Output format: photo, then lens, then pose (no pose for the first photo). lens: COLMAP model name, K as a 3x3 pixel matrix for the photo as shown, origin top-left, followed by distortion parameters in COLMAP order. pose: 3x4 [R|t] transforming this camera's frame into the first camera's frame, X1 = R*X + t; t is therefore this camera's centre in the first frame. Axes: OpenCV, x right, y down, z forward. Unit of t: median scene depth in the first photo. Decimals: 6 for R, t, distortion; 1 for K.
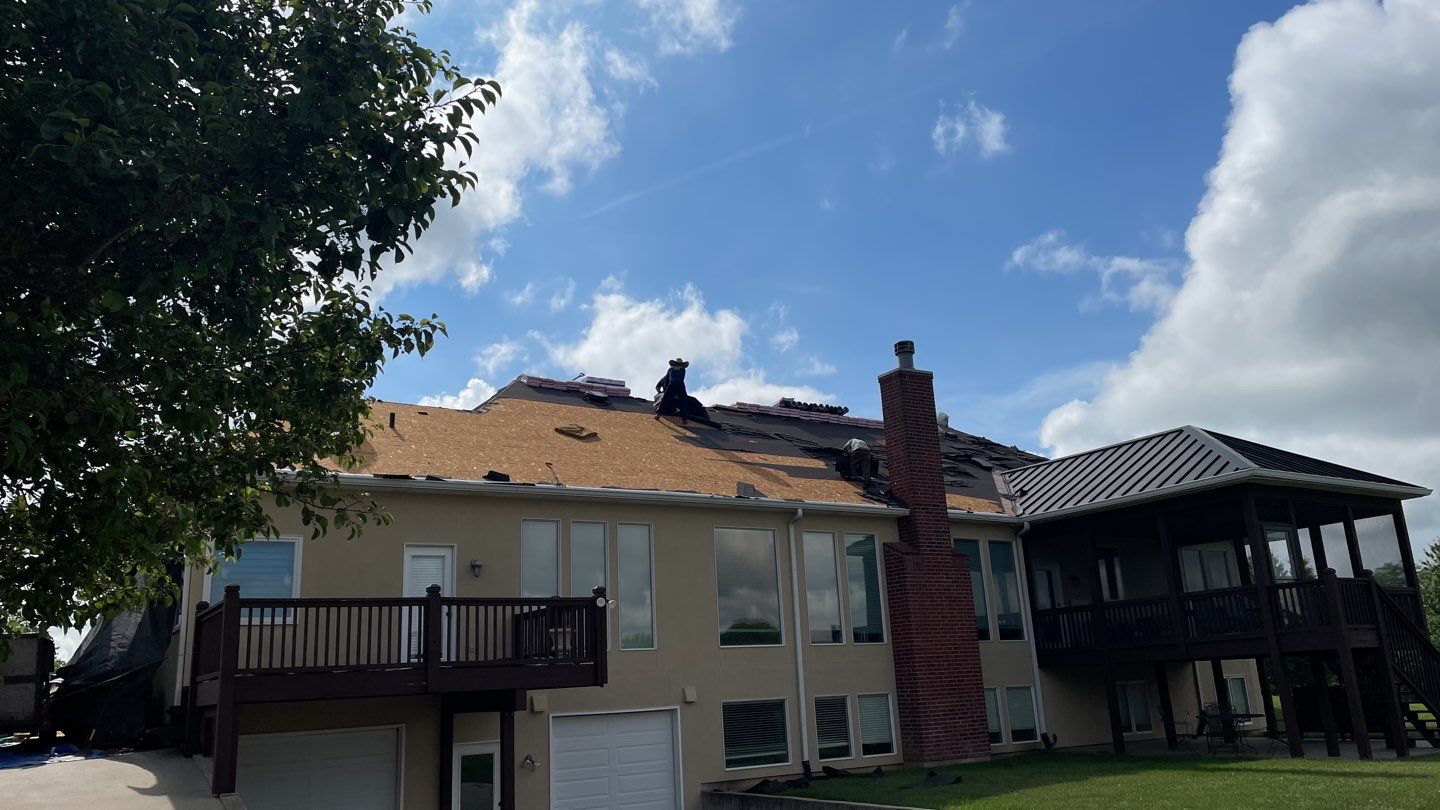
lens RADIAL K [[1092.1, 0, 755.8], [0, 1092.1, 396.7], [0, 0, 1]] dist [0.116115, -0.155241]
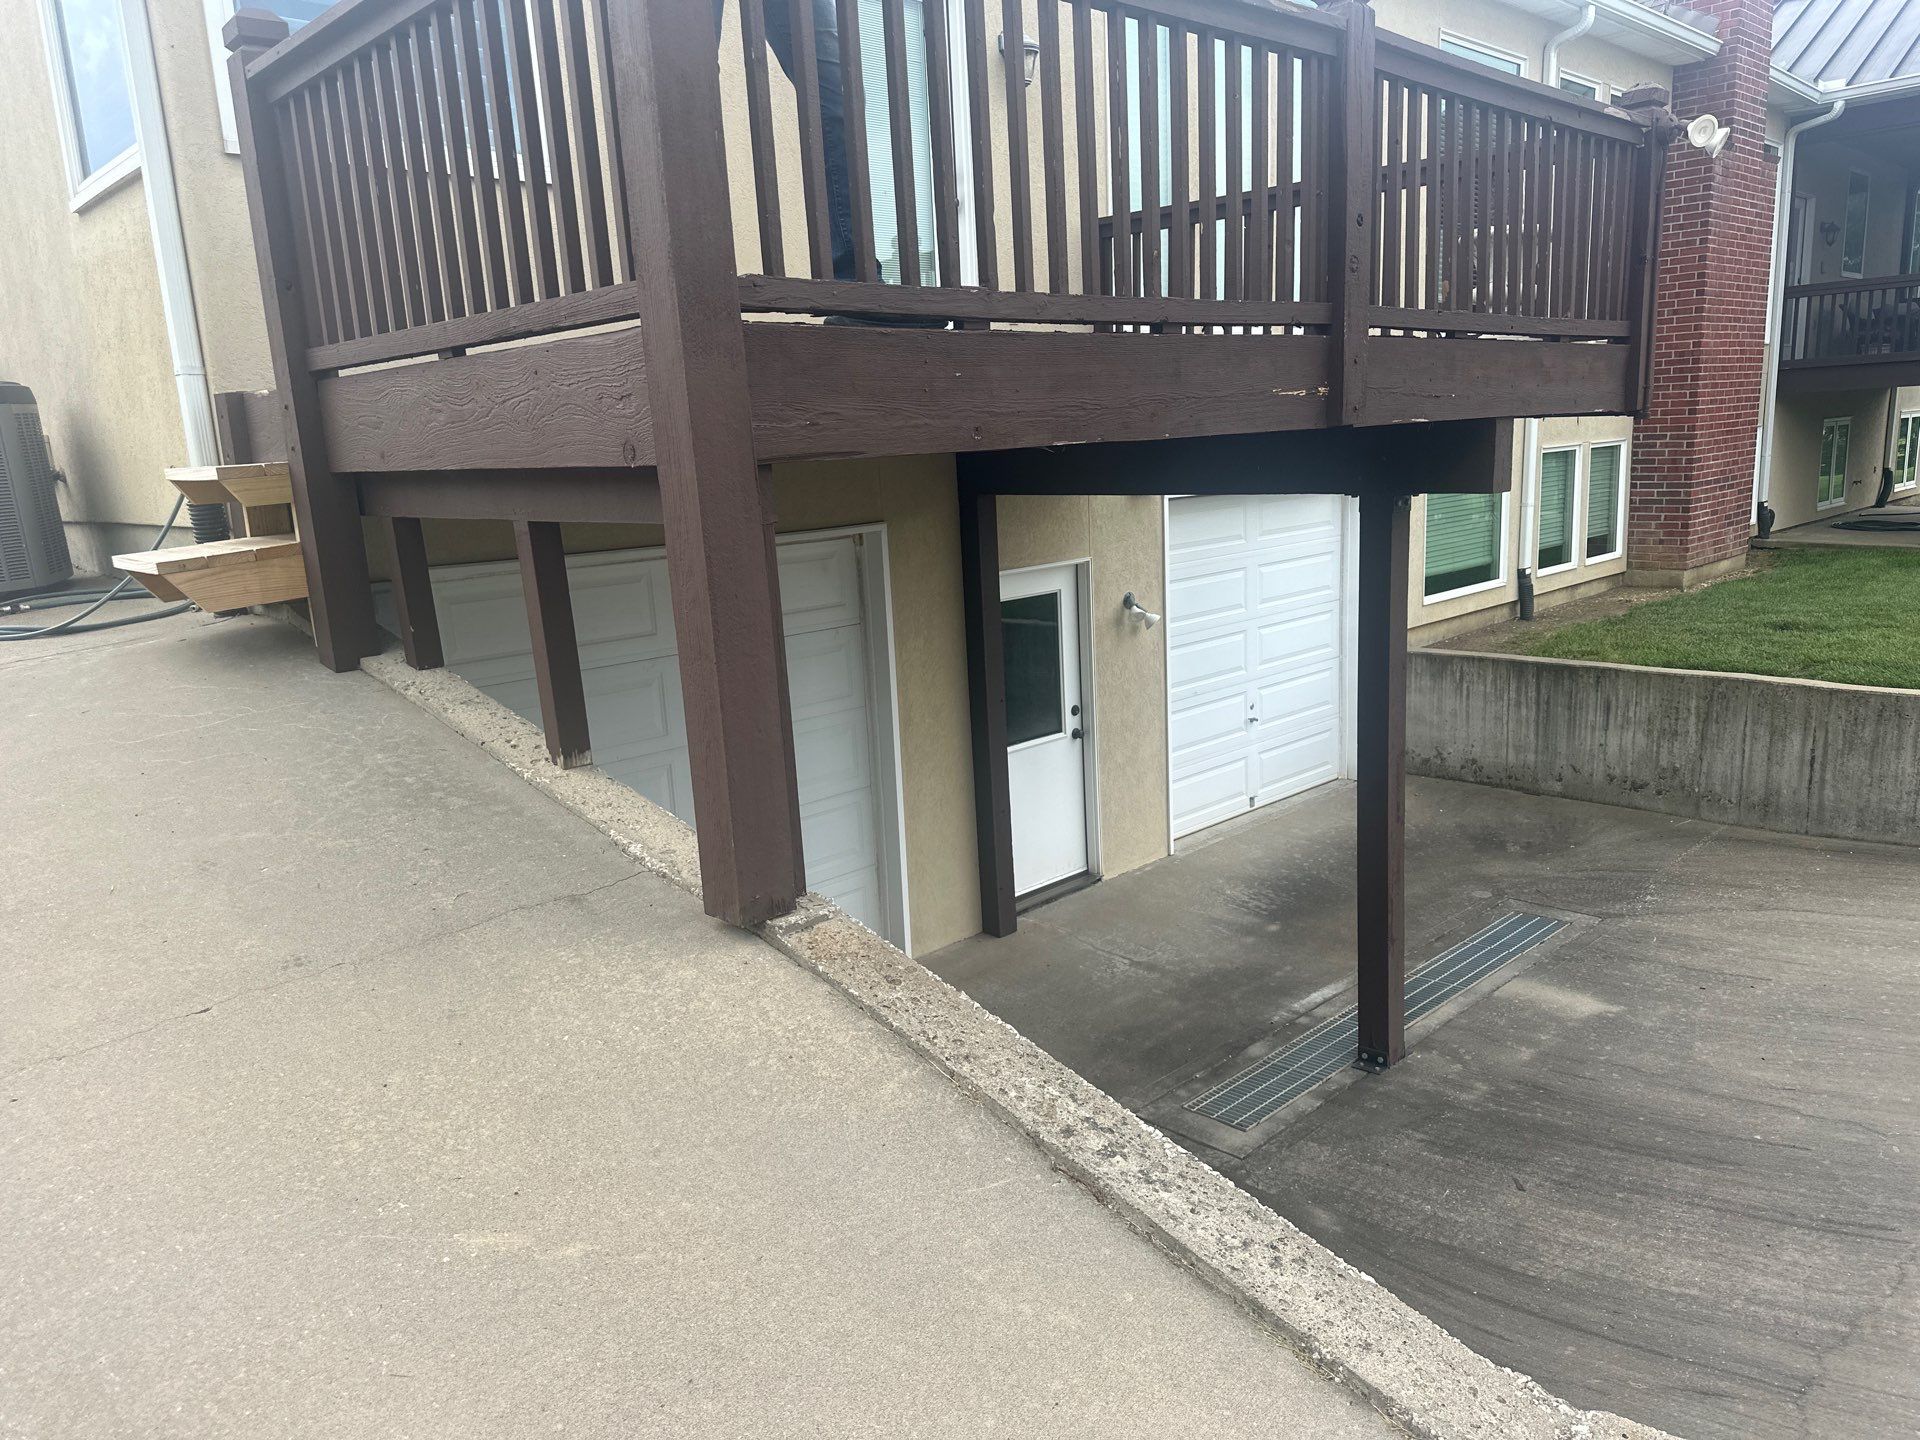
lens RADIAL K [[1332.8, 0, 960.0], [0, 1332.8, 720.0], [0, 0, 1]] dist [0.026015, -0.042378]
pose [[0.984808, -0.043100, 0.168212, -0.323261], [-0.036020, 0.896933, 0.440698, 0.145374], [-0.169869, -0.440062, 0.881754, 0.531233]]
